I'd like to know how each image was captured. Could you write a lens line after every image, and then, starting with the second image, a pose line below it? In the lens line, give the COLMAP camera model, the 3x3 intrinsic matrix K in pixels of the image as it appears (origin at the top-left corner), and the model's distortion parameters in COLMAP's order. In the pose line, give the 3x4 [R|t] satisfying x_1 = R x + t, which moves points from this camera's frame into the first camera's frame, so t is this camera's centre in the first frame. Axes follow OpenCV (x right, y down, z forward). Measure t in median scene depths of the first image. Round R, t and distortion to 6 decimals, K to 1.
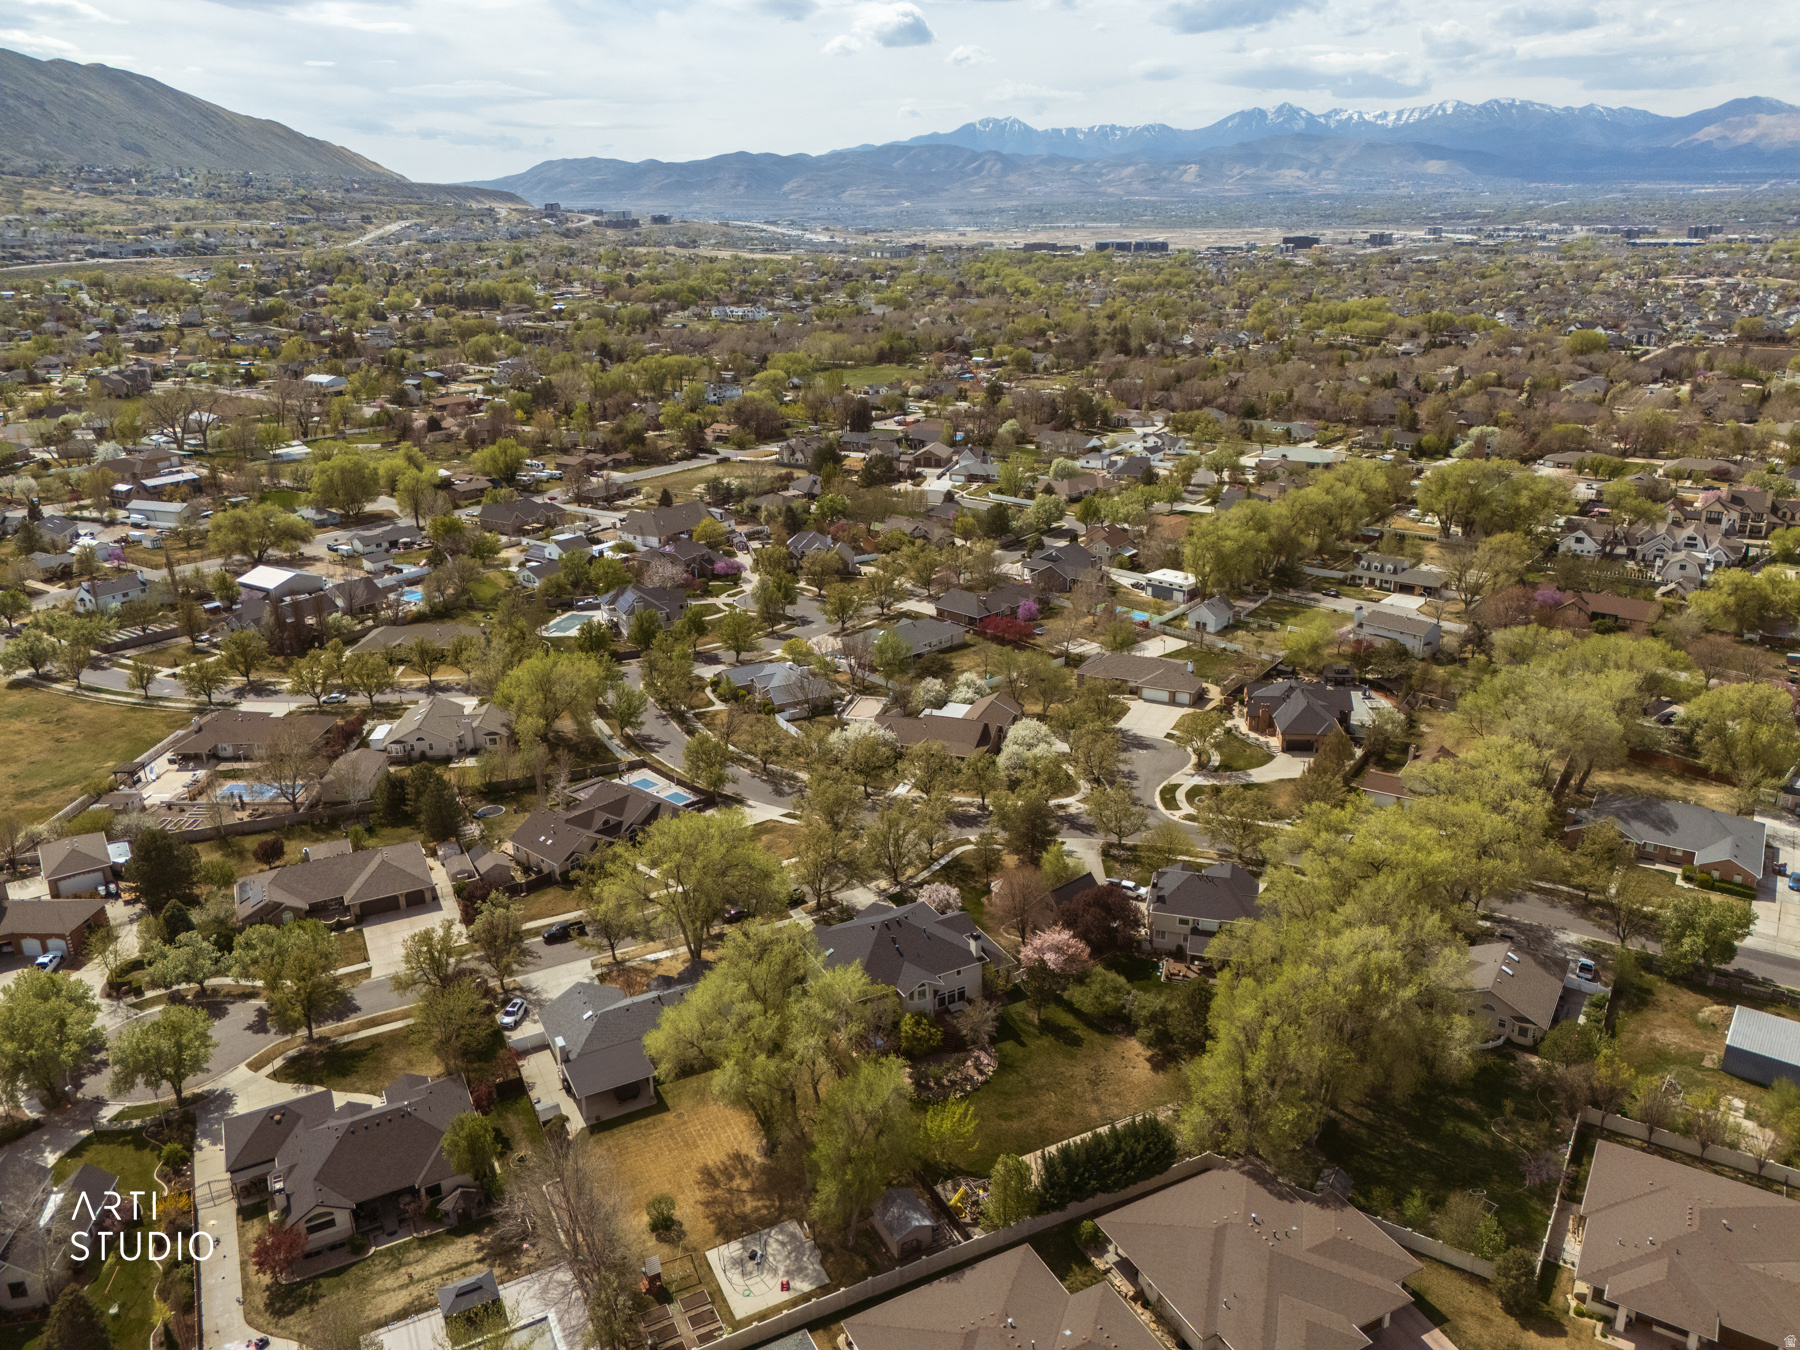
lens RADIAL K [[1326.6, 0, 905.9], [0, 1326.6, 678.5], [0, 0, 1]] dist [0.065890, -0.060821]
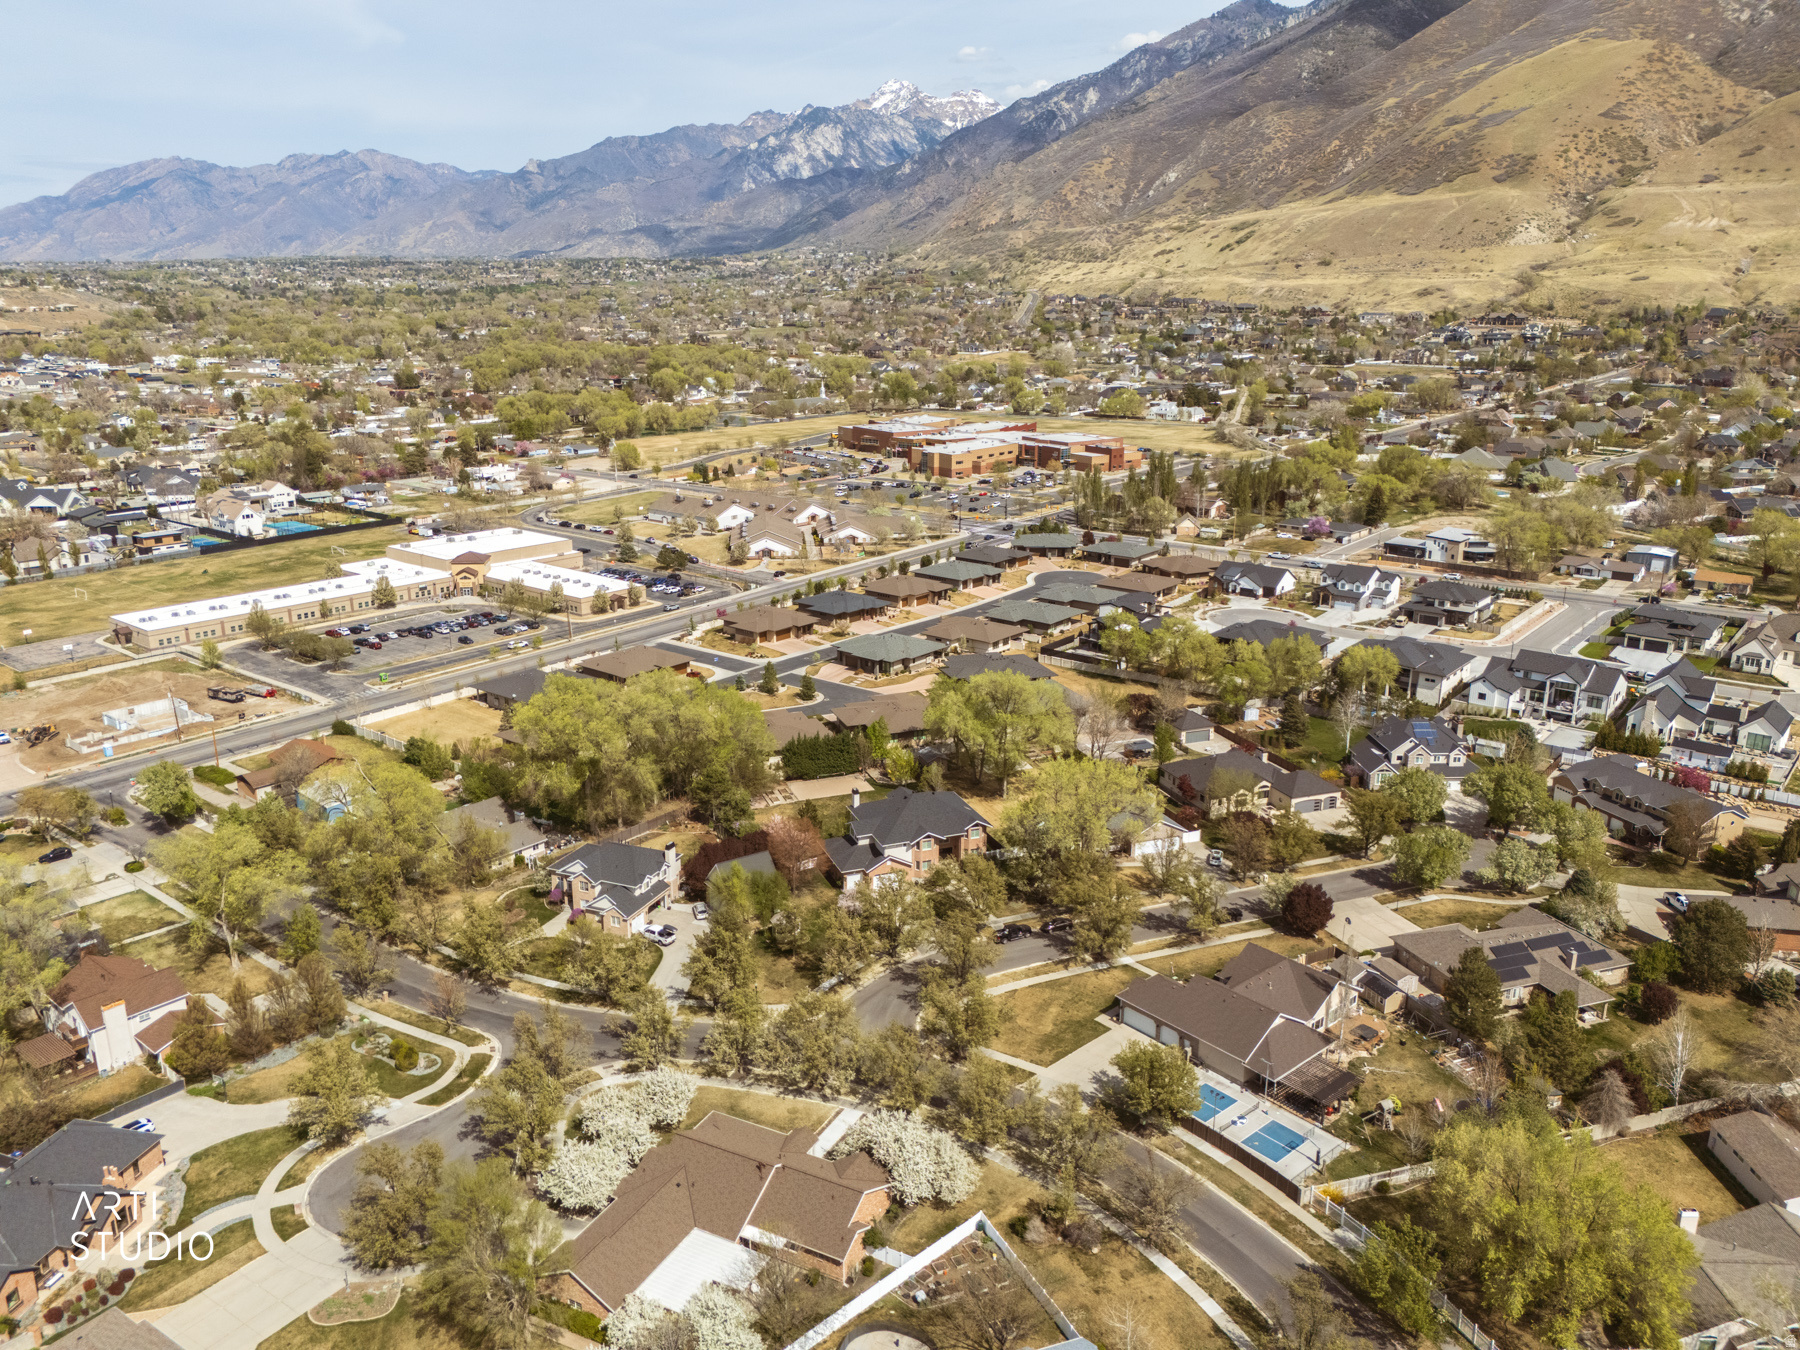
lens RADIAL K [[1326.6, 0, 905.9], [0, 1326.6, 678.5], [0, 0, 1]] dist [0.065890, -0.060821]
pose [[-0.994306, -0.030053, 0.102241, -0.125261], [0.036261, 0.806750, 0.589780, -0.662224], [-0.100207, 0.590129, -0.801066, 1.987251]]
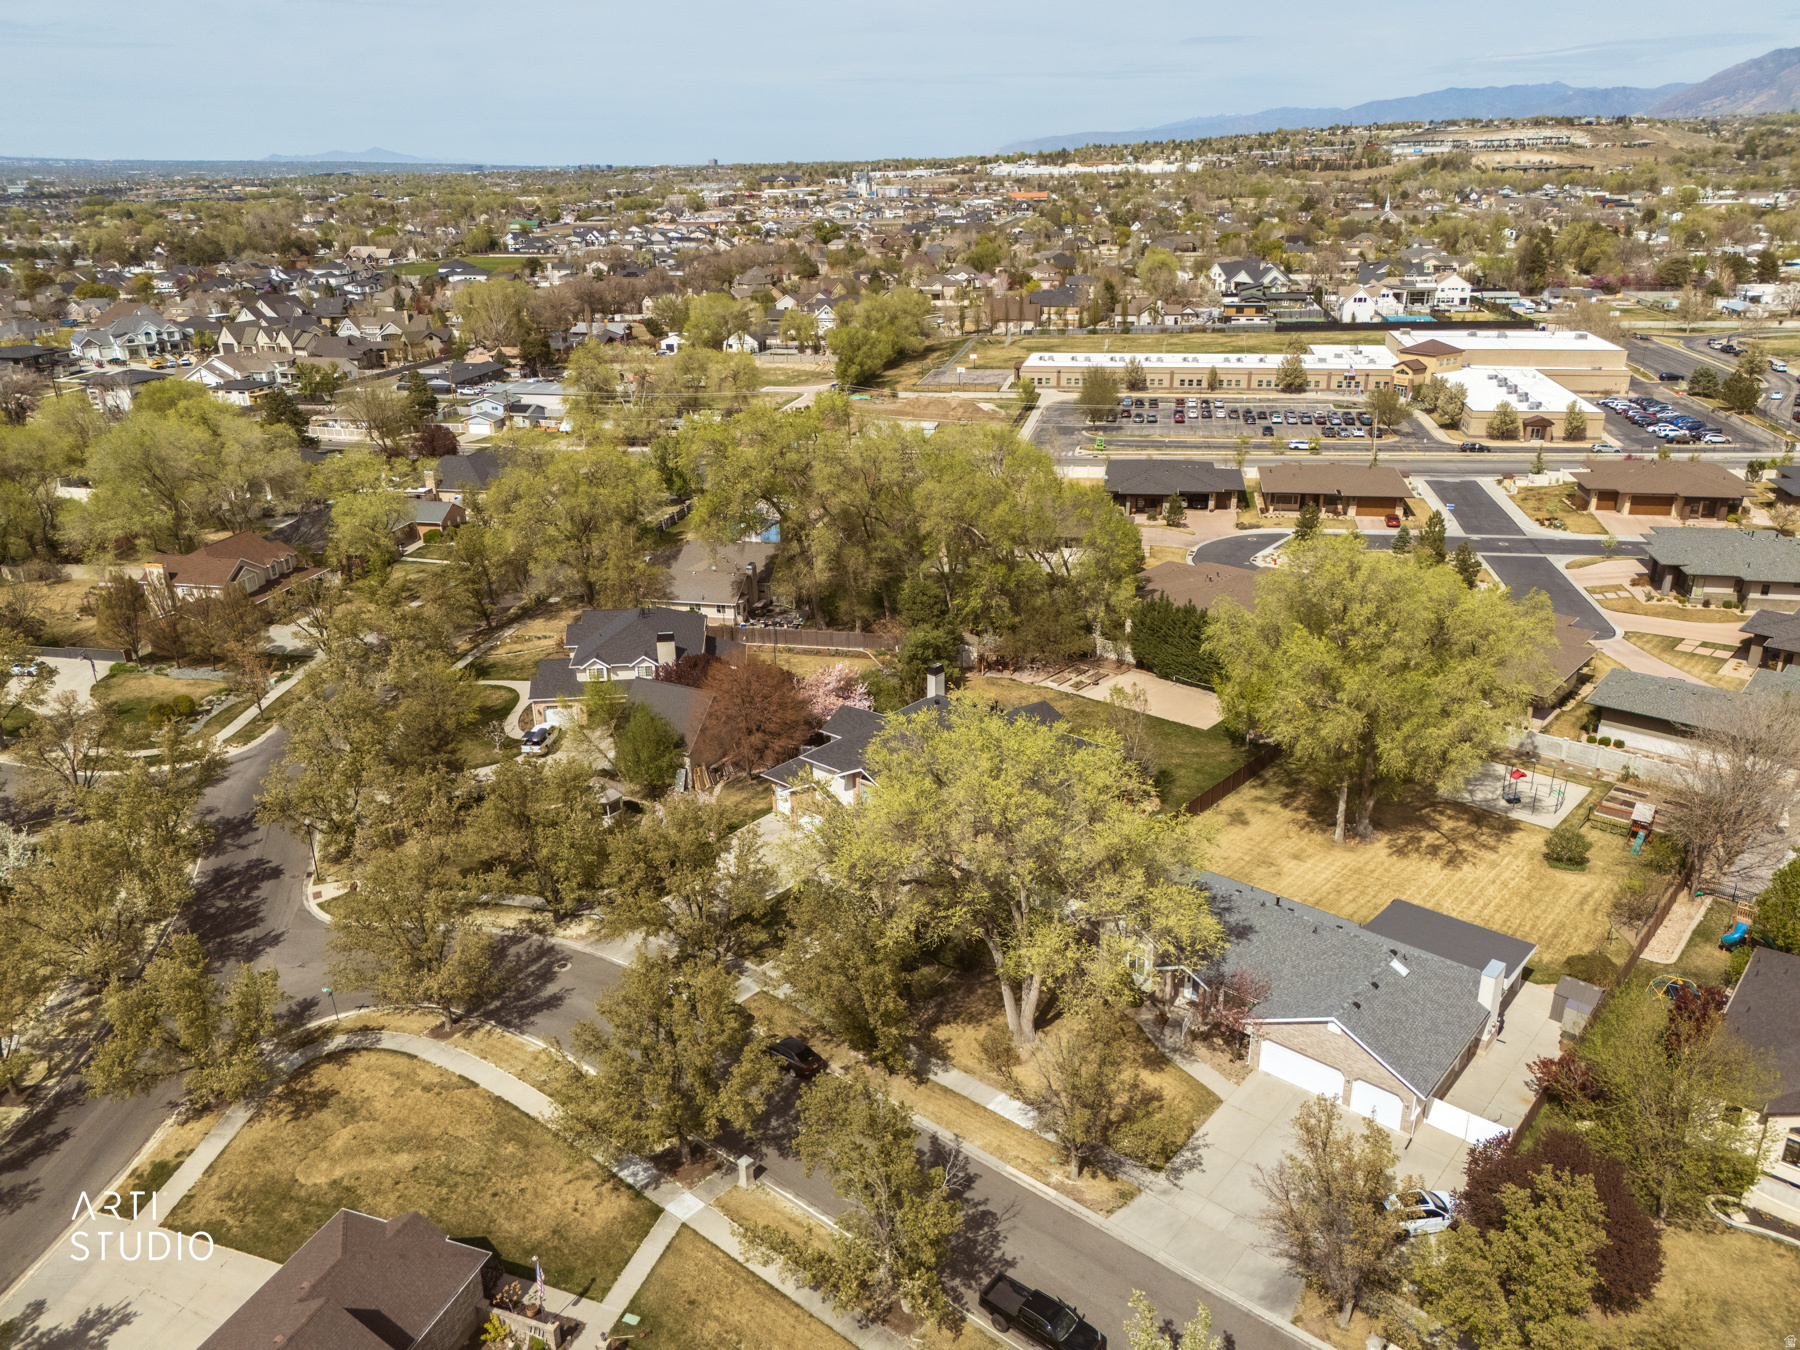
lens RADIAL K [[1326.6, 0, 905.9], [0, 1326.6, 678.5], [0, 0, 1]] dist [0.065890, -0.060821]
pose [[-0.371866, -0.330051, 0.867630, -0.539236], [0.327028, 0.828158, 0.455200, -0.121505], [-0.868774, 0.453013, -0.200028, 1.169418]]
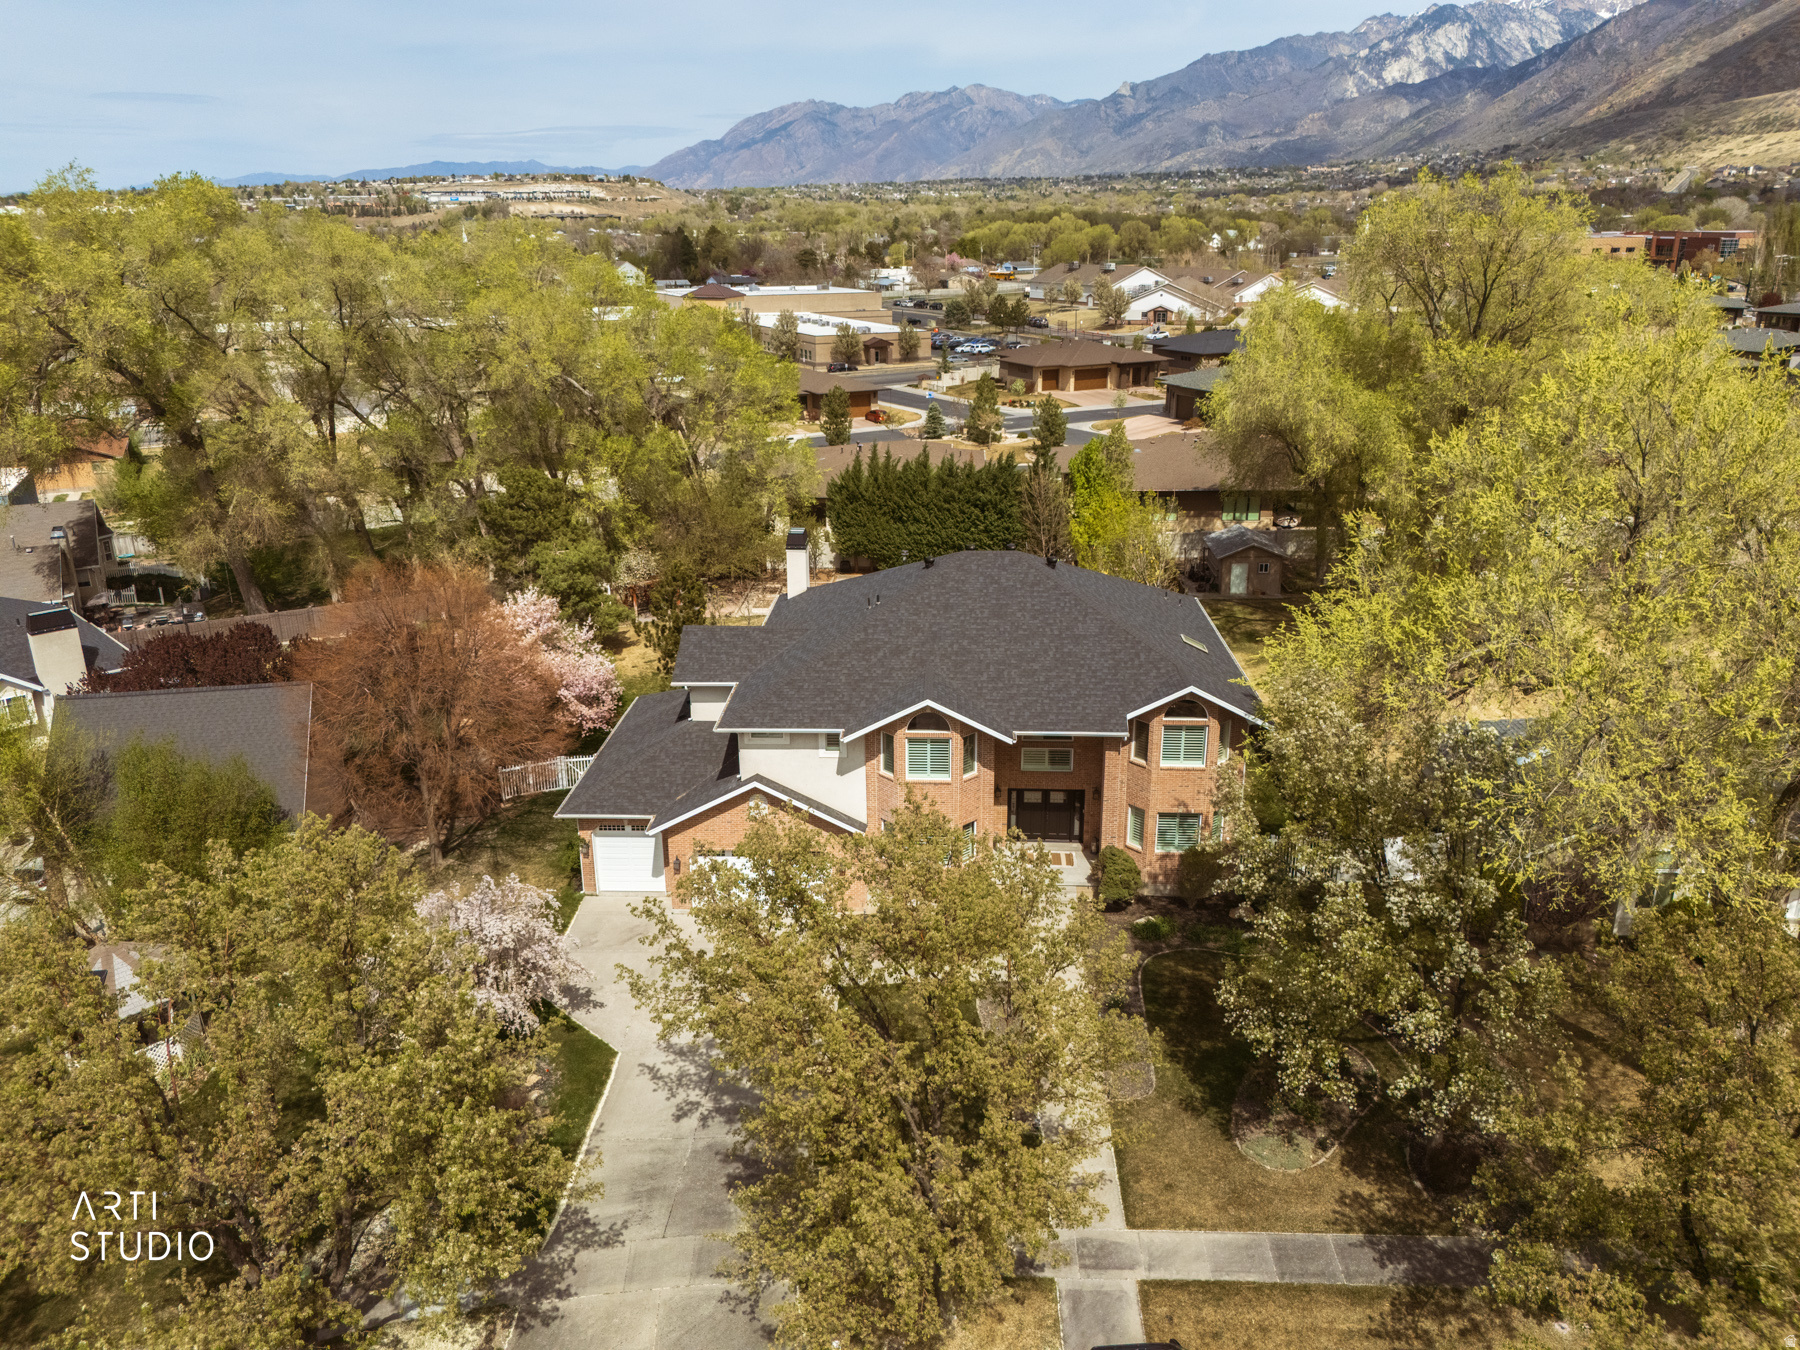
lens RADIAL K [[1326.6, 0, 905.9], [0, 1326.6, 678.5], [0, 0, 1]] dist [0.065890, -0.060821]
pose [[-0.869226, -0.154327, 0.469711, -0.144208], [0.174081, 0.793669, 0.582912, 0.021046], [-0.462754, 0.588450, -0.663012, 1.259381]]
